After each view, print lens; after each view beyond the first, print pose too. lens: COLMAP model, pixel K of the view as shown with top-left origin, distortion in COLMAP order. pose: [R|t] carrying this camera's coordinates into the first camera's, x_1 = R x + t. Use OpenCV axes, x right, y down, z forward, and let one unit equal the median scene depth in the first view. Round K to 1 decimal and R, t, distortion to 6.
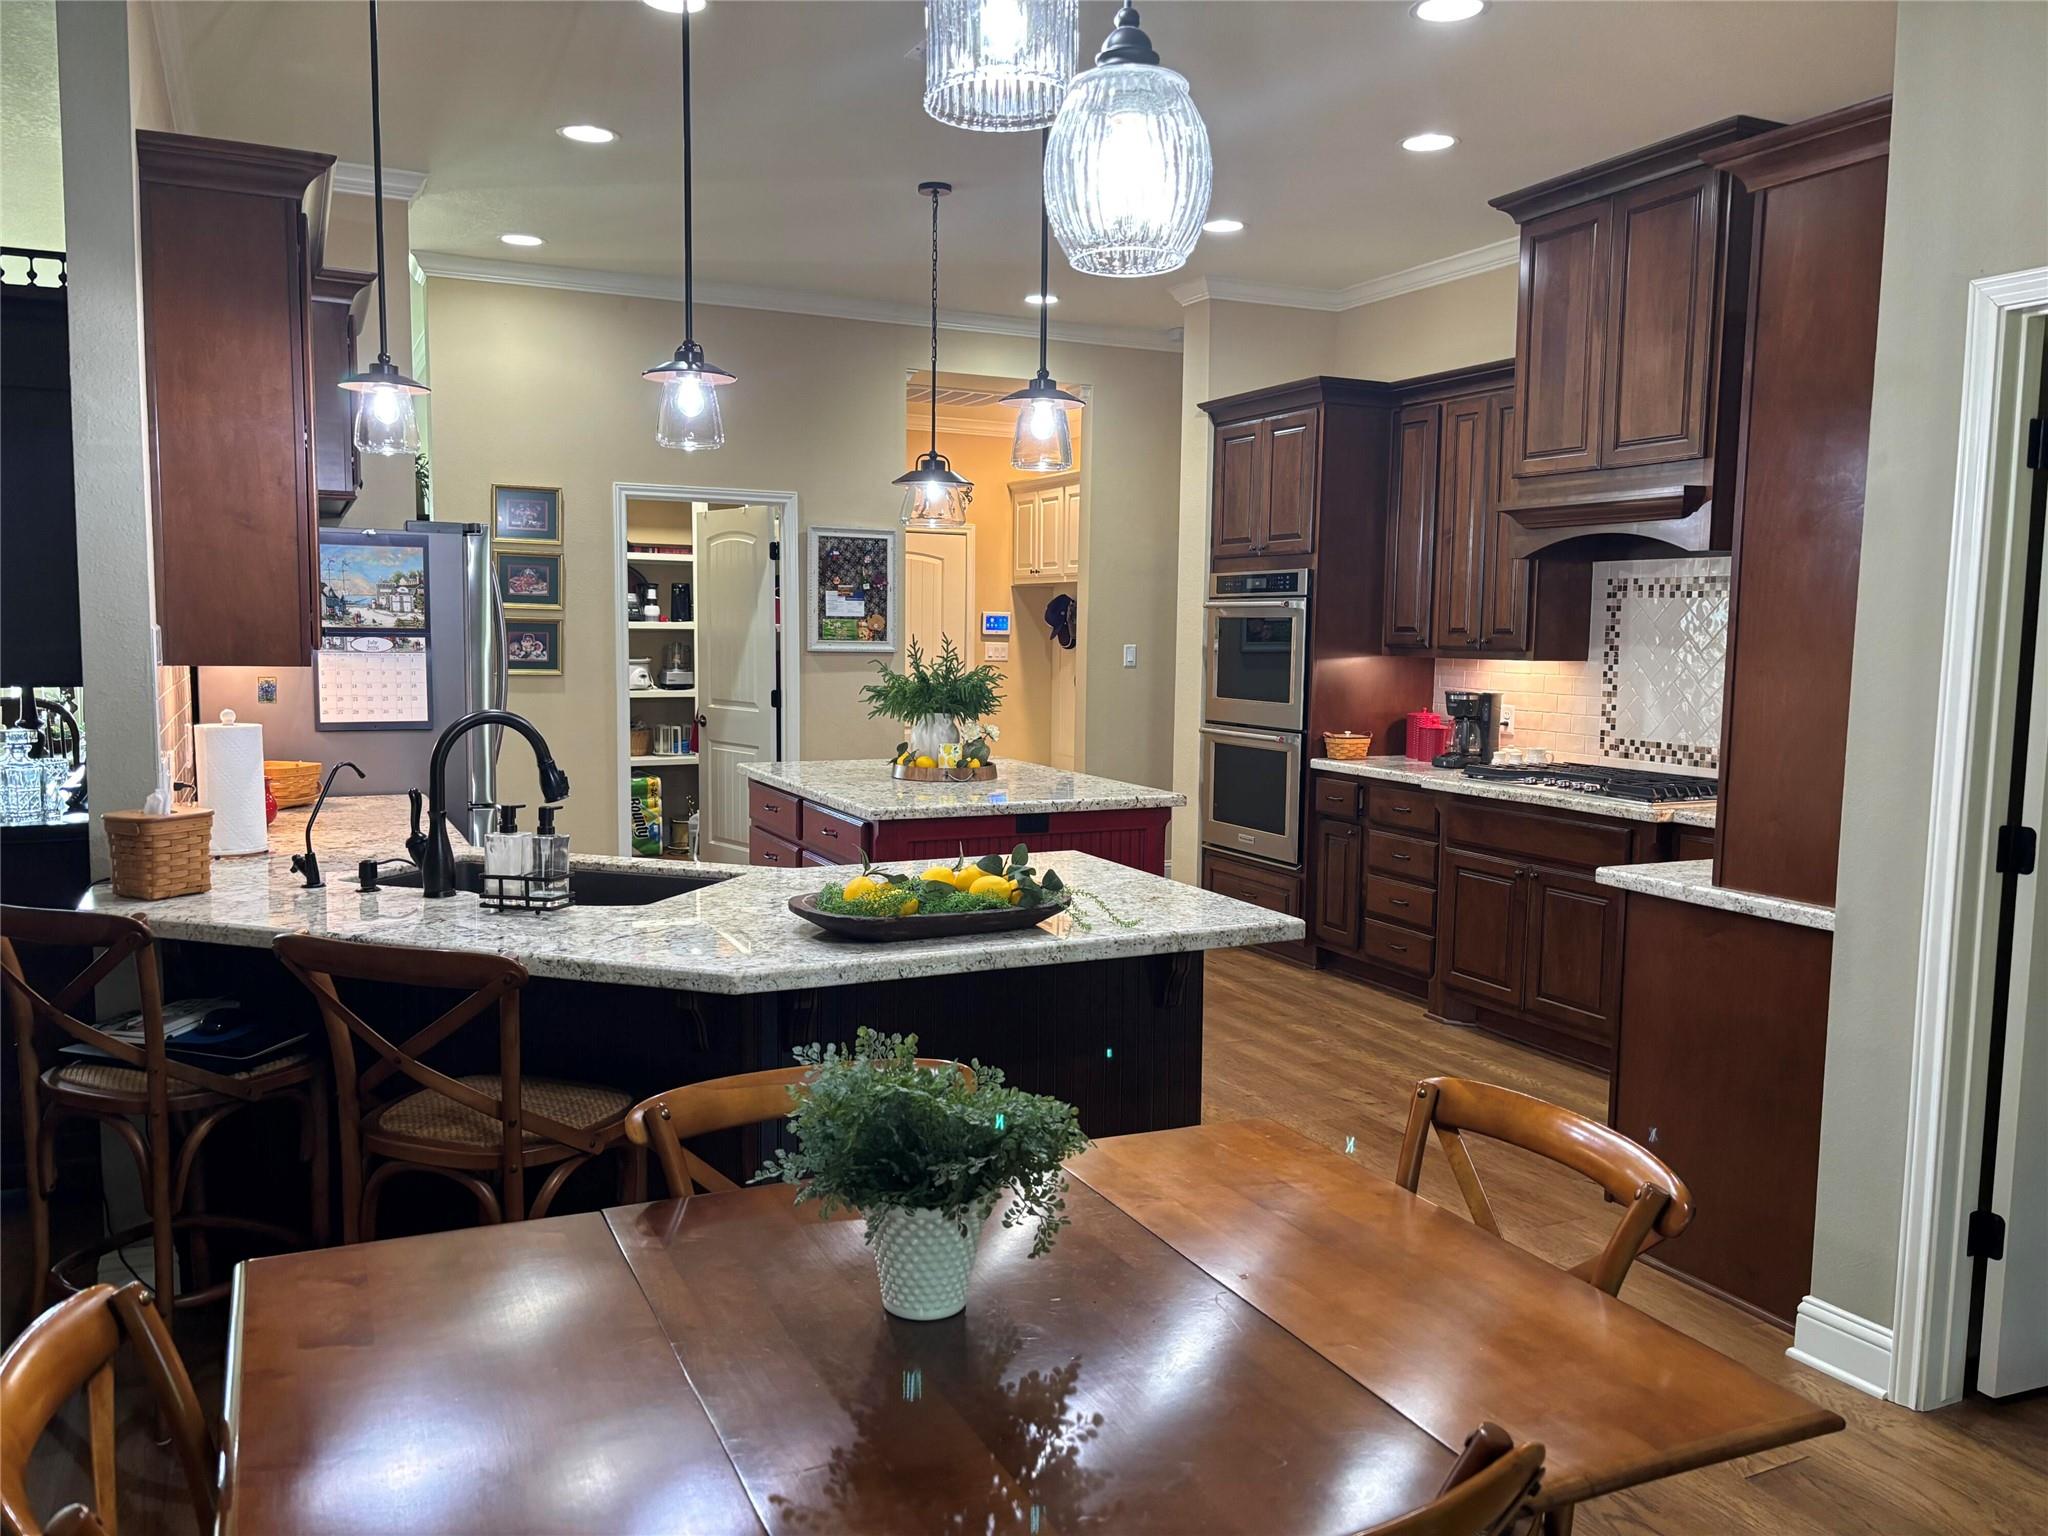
lens RADIAL K [[1554.2, 0, 1024.4], [0, 1554.2, 769.8], [0, 0, 1]] dist [0.002217, 0.000490]
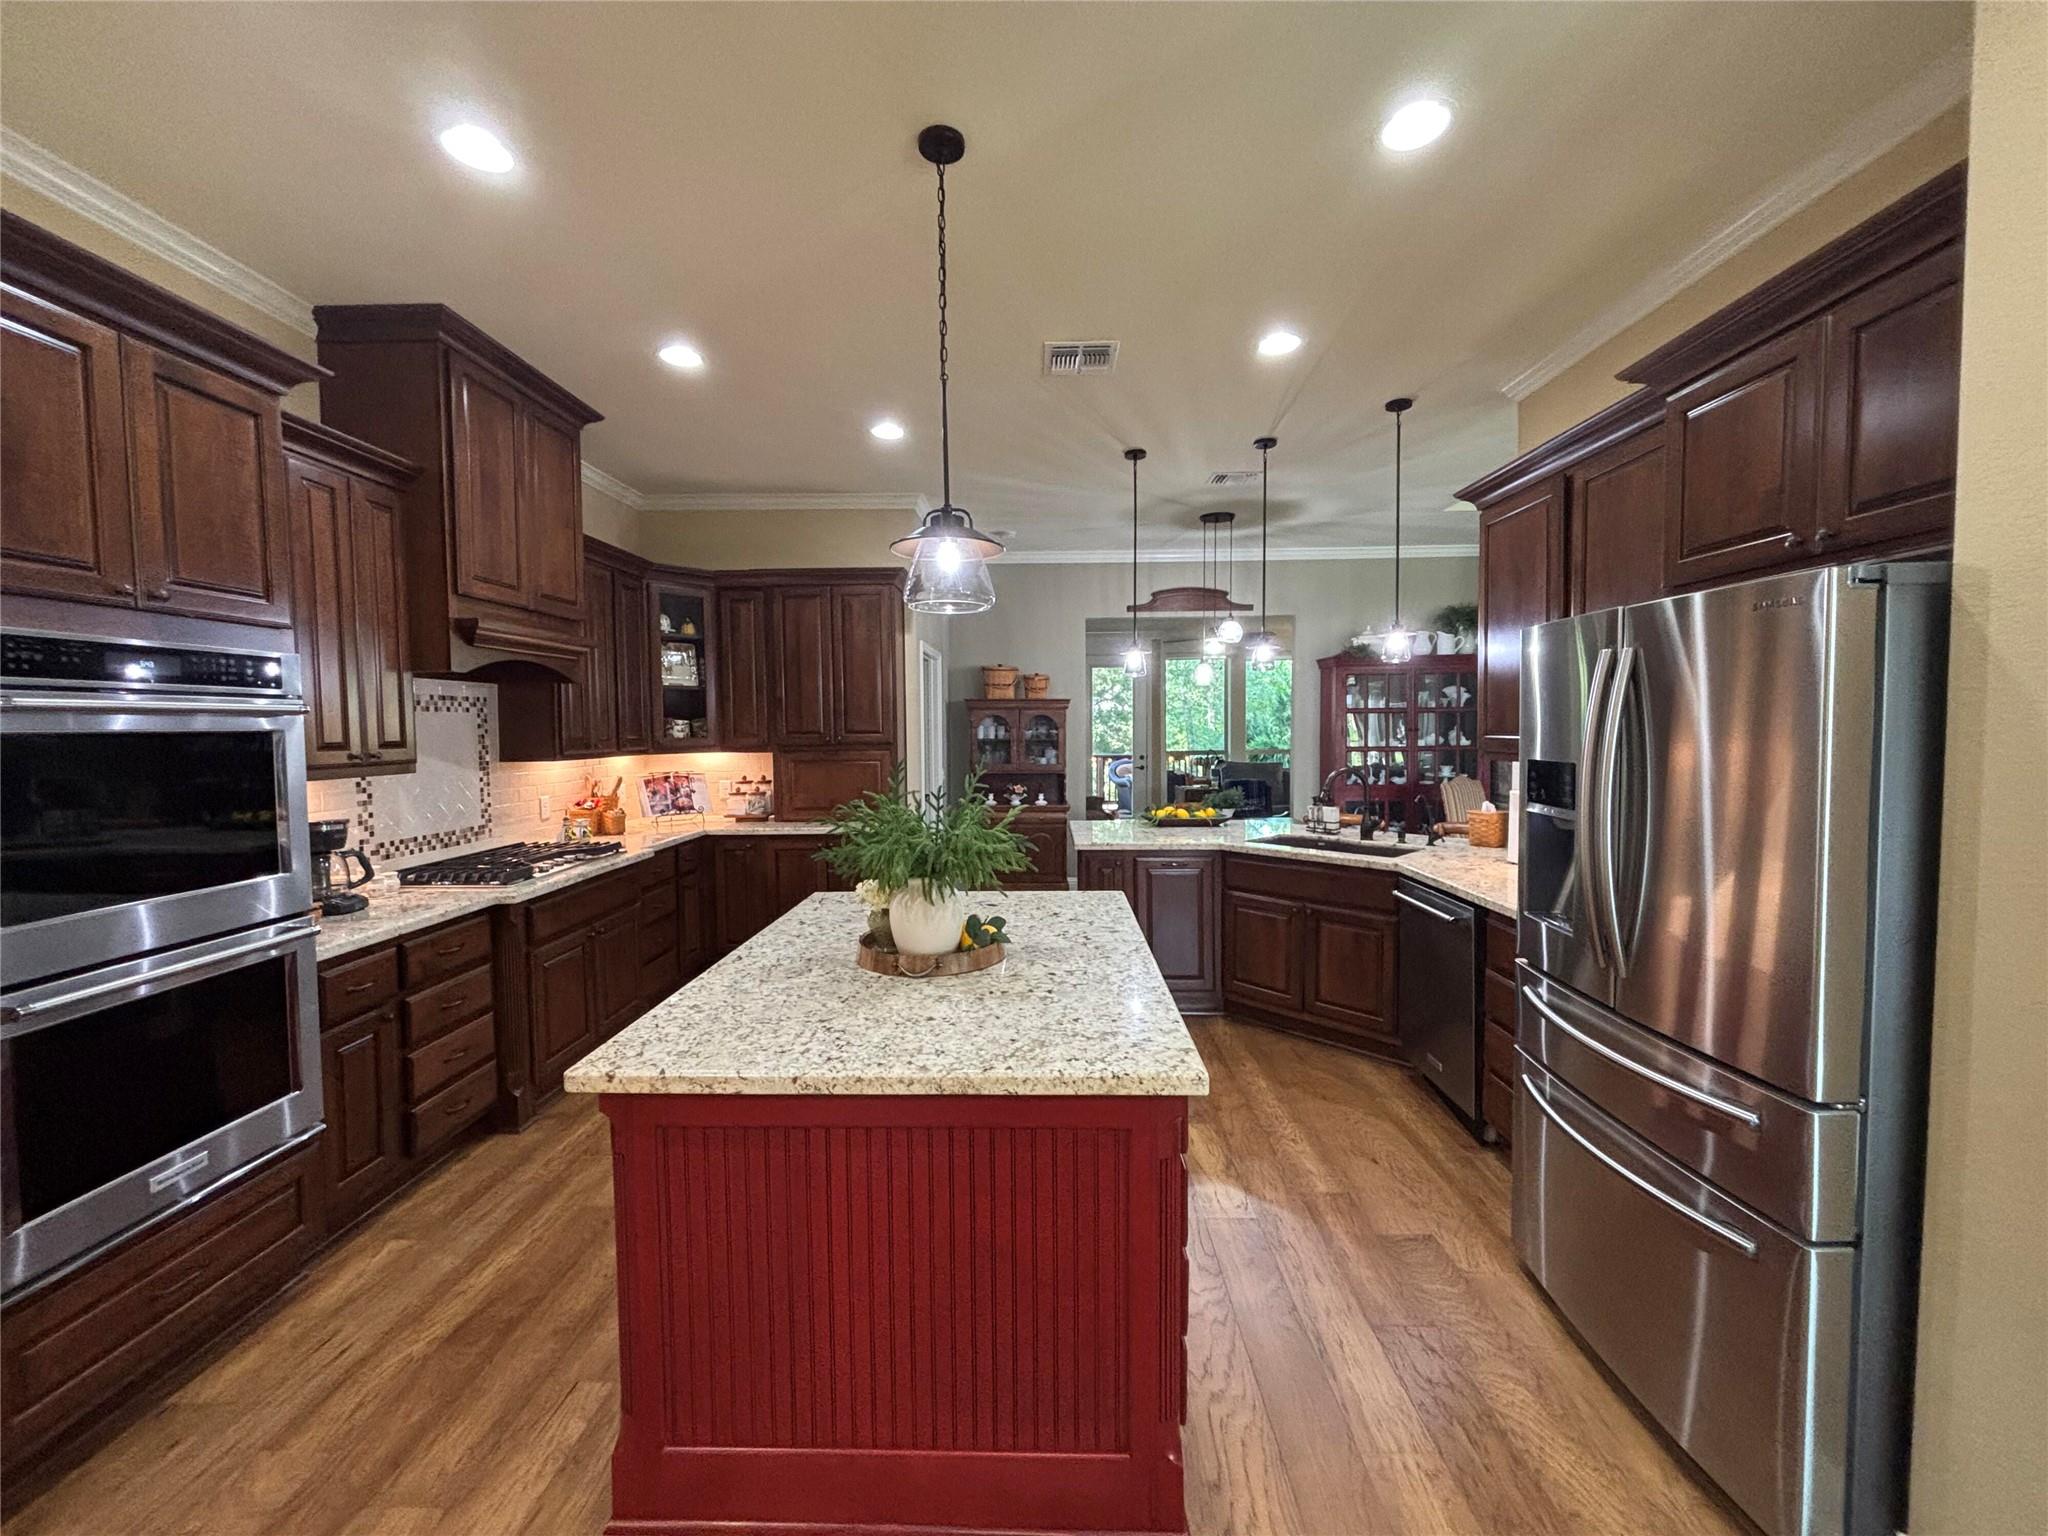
lens RADIAL K [[823.5, 0, 1025.8], [0, 823.5, 761.2], [0, 0, 1]] dist [-0.000153, -0.000007]
pose [[-0.896199, -0.015879, 0.443368, -0.263144], [0.048539, 0.989851, 0.133564, -0.131540], [-0.440989, 0.141221, -0.886333, 1.325943]]
